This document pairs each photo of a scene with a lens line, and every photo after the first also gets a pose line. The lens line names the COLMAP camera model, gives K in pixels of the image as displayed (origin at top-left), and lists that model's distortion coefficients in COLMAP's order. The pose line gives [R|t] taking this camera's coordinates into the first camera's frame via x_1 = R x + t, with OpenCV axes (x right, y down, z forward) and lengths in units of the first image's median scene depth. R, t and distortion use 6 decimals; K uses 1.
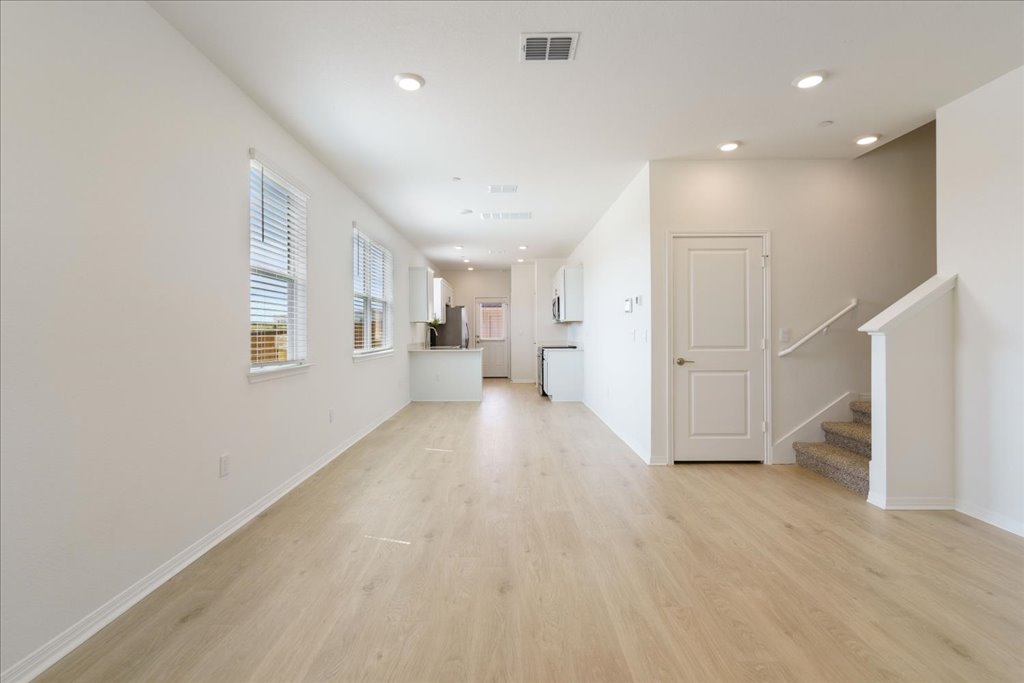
lens RADIAL K [[473.2, 0, 510.1], [0, 473.2, 335.4], [0, 0, 1]] dist [-0.009428, 0.002070]
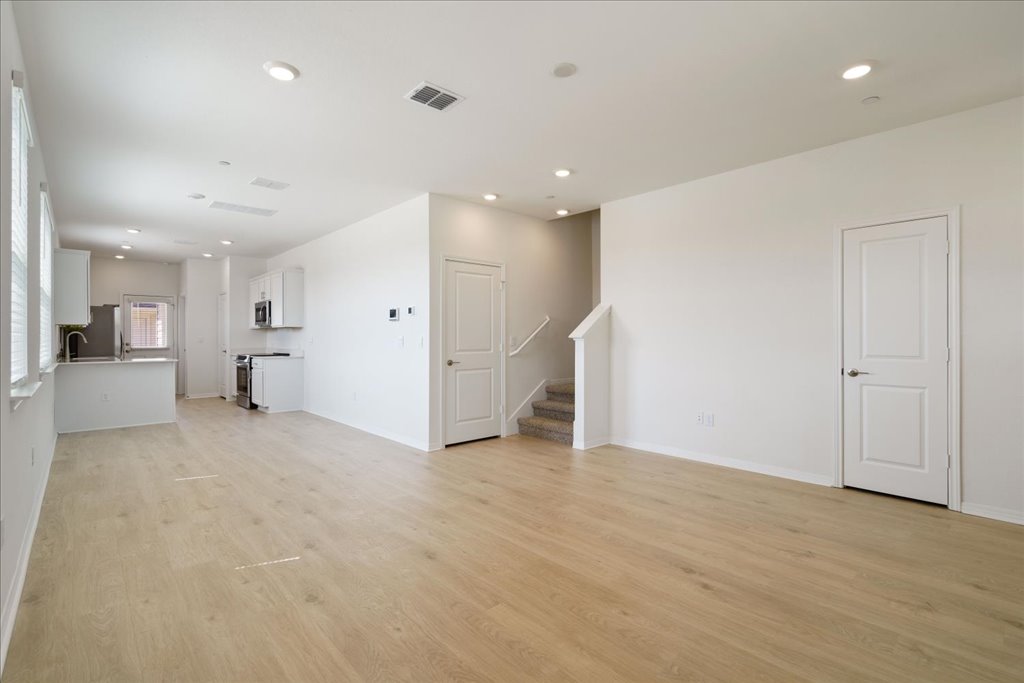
lens RADIAL K [[473.2, 0, 510.2], [0, 473.2, 344.7], [0, 0, 1]] dist [-0.009428, 0.002070]
pose [[0.728148, -0.007094, 0.685383, -0.371170], [0.003850, 0.999973, 0.006261, 0.002011], [-0.685409, -0.001920, 0.728156, 0.004722]]
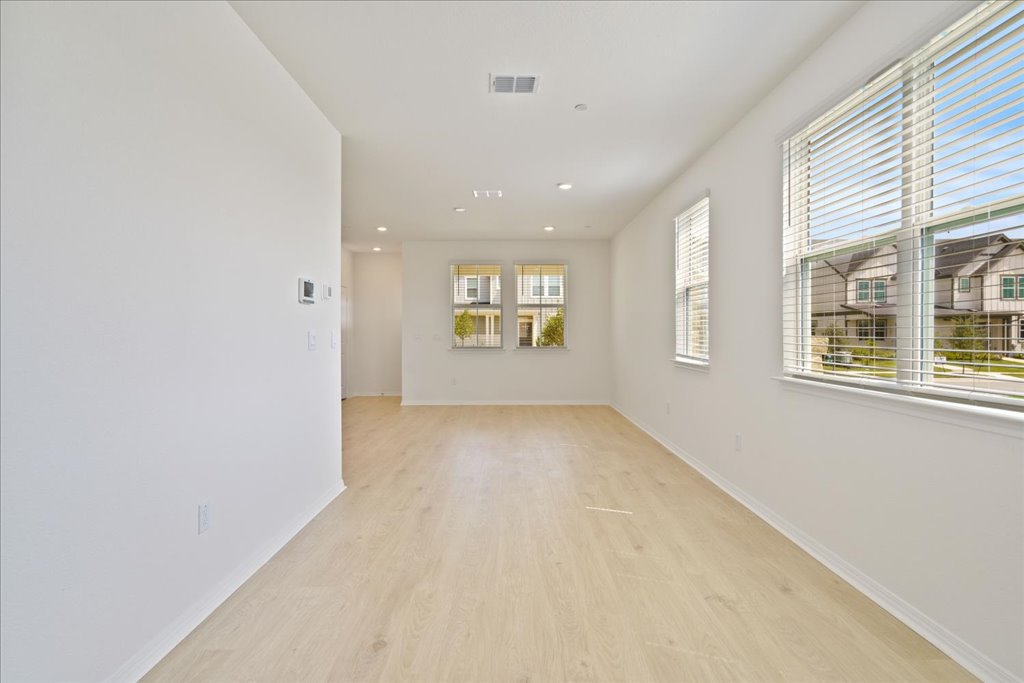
lens RADIAL K [[473.2, 0, 513.4], [0, 473.2, 335.2], [0, 0, 1]] dist [-0.009428, 0.002070]
pose [[-1.000000, -0.000124, 0.000536, -0.019526], [-0.000119, 0.999952, 0.009839, -0.013255], [-0.000537, 0.009839, -0.999951, 1.912890]]
